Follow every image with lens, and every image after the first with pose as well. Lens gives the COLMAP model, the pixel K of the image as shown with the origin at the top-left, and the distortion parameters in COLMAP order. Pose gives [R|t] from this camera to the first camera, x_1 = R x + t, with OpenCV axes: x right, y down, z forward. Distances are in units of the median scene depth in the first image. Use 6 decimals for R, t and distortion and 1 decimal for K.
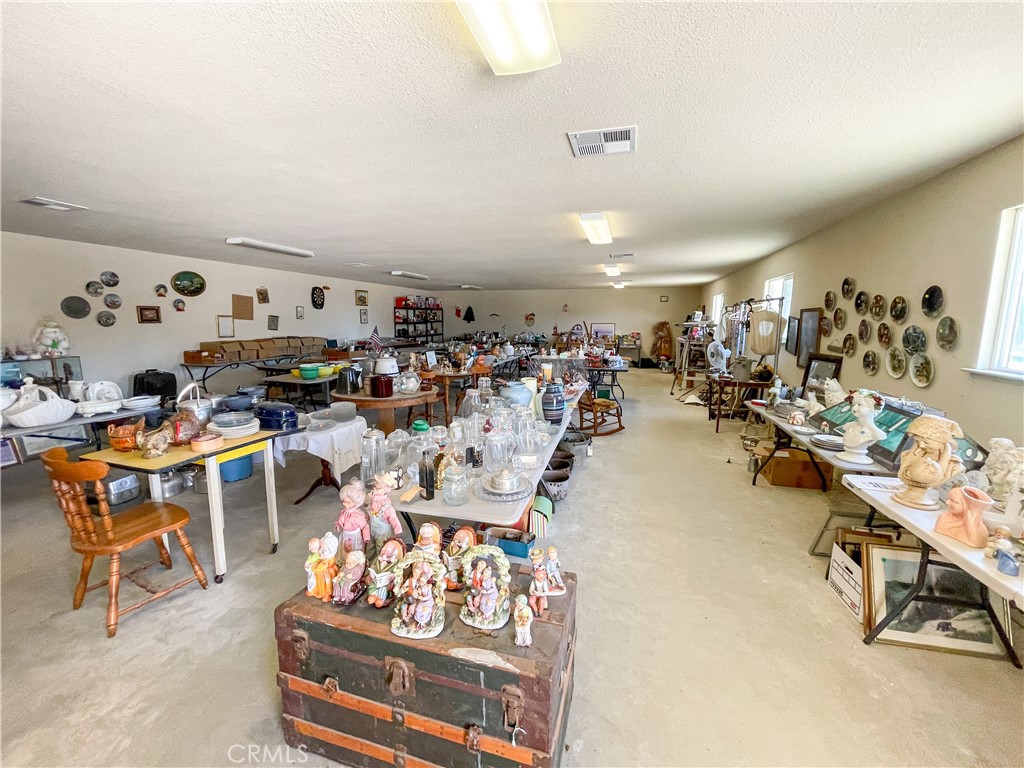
lens RADIAL K [[424.0, 0, 509.9], [0, 424.0, 379.9], [0, 0, 1]] dist [0.009048, 0.000672]
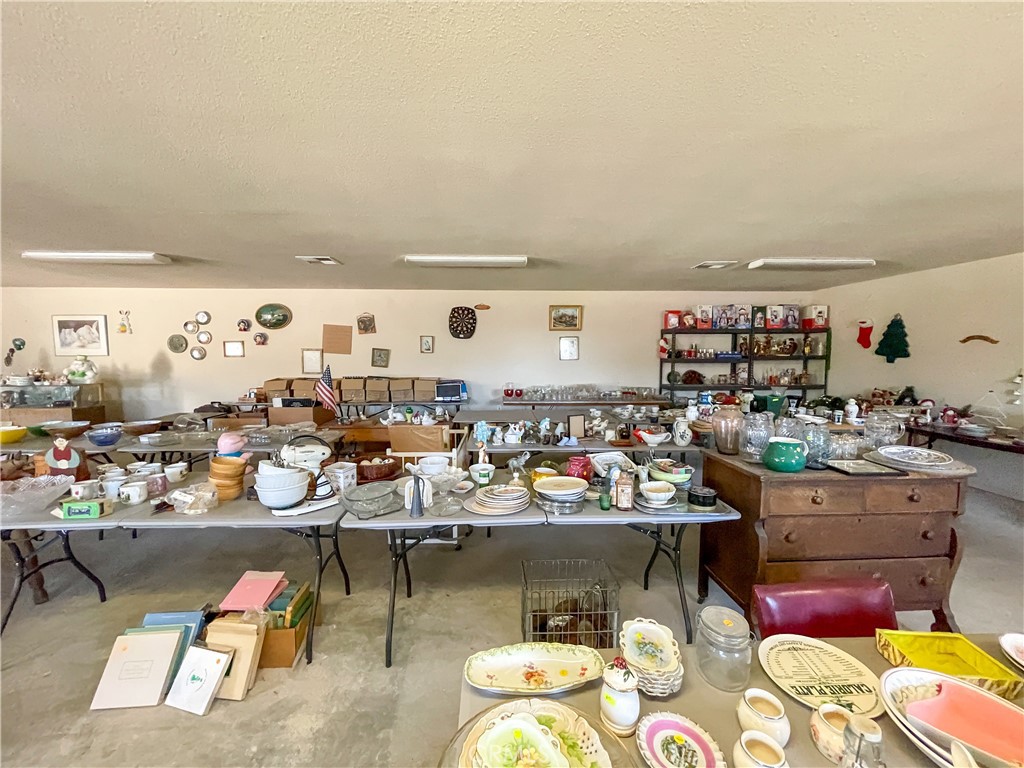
lens RADIAL K [[424.0, 0, 509.9], [0, 424.0, 379.9], [0, 0, 1]] dist [0.009048, 0.000672]
pose [[0.317389, 0.059285, -0.946440, 0.327647], [-0.134623, 0.990753, 0.016915, -0.176065], [0.938691, 0.122044, 0.322435, 1.234716]]
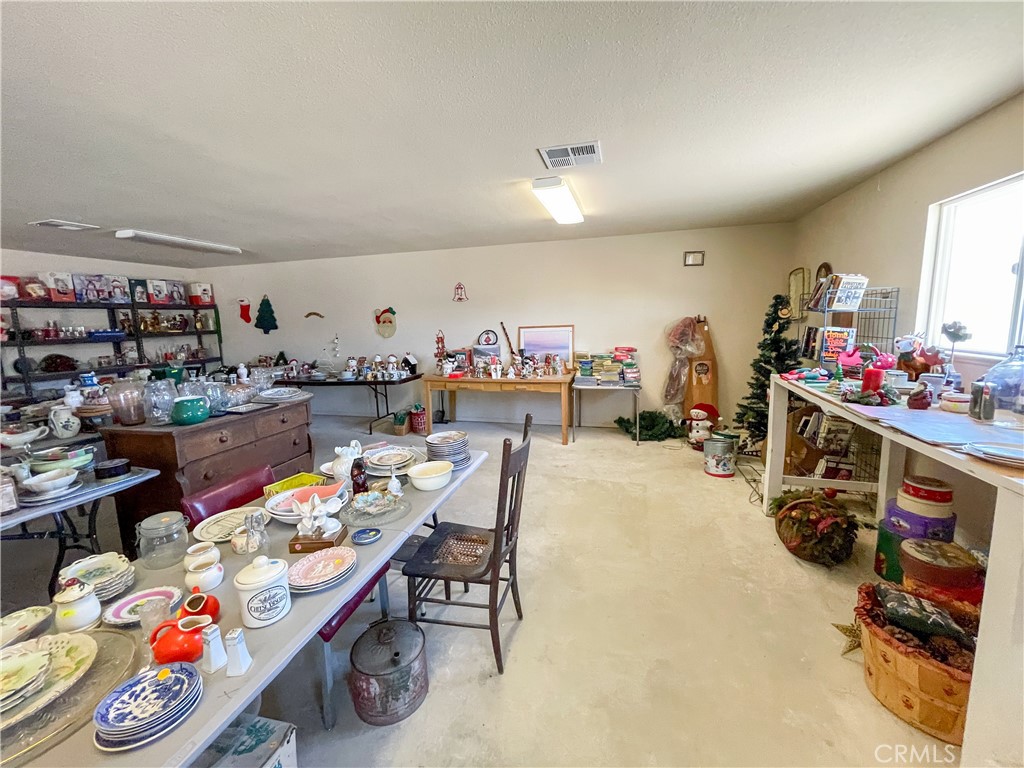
lens RADIAL K [[424.0, 0, 509.9], [0, 424.0, 379.9], [0, 0, 1]] dist [0.009048, 0.000672]
pose [[0.999311, -0.031307, -0.019924, 0.382349], [0.031231, 0.999504, -0.004120, -0.160379], [0.020043, 0.003494, 0.999793, 1.169295]]
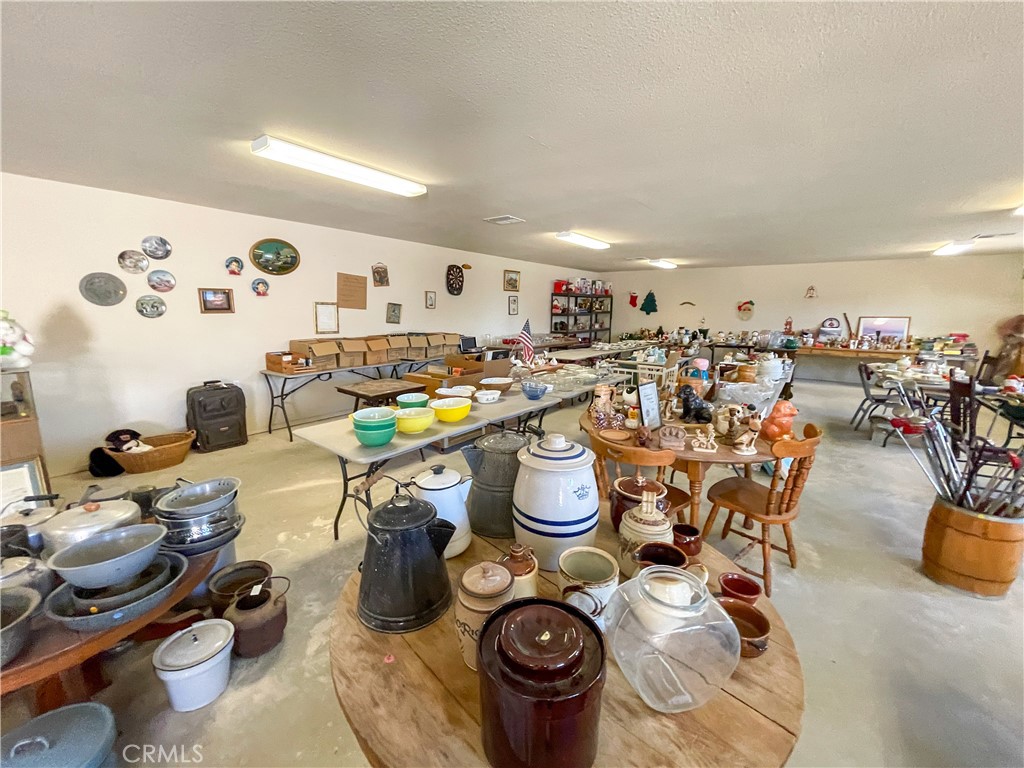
lens RADIAL K [[424.0, 0, 509.9], [0, 424.0, 379.9], [0, 0, 1]] dist [0.009048, 0.000672]
pose [[0.941120, 0.059141, -0.332861, -0.151891], [-0.052088, 0.998189, 0.030081, -0.066901], [0.334037, -0.010972, 0.942496, 0.480361]]
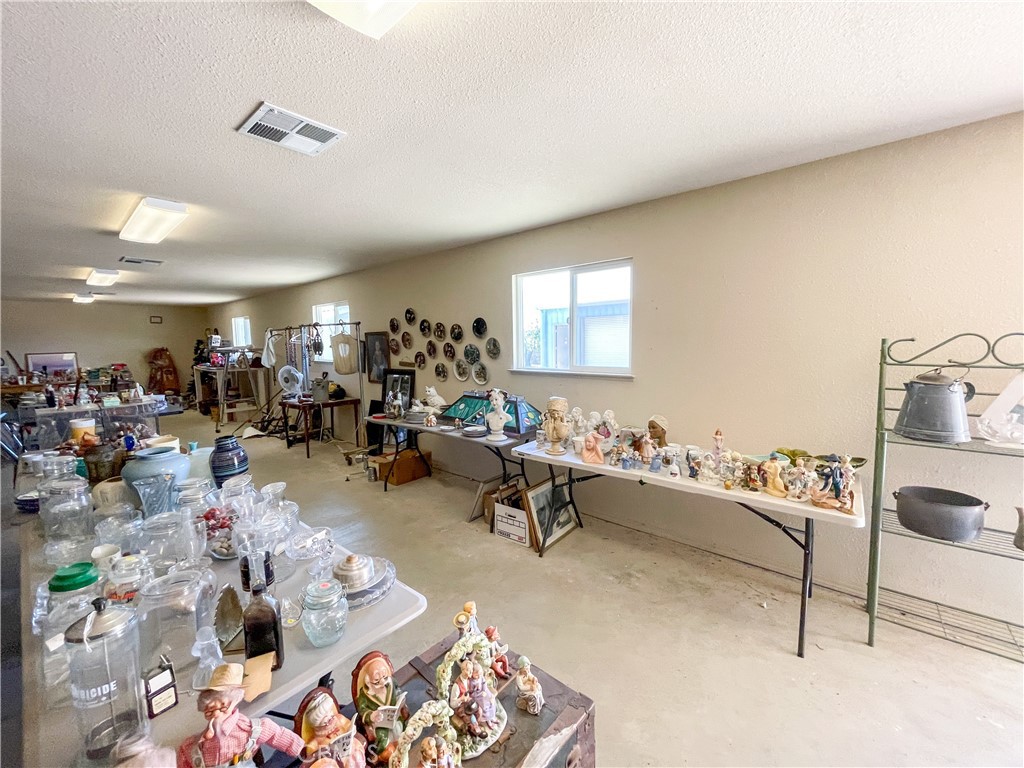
lens RADIAL K [[424.0, 0, 509.9], [0, 424.0, 379.9], [0, 0, 1]] dist [0.009048, 0.000672]
pose [[0.435643, -0.097968, 0.894772, -0.149550], [0.147390, 0.988406, 0.036459, -0.018455], [-0.887970, 0.115997, 0.445032, 0.119069]]
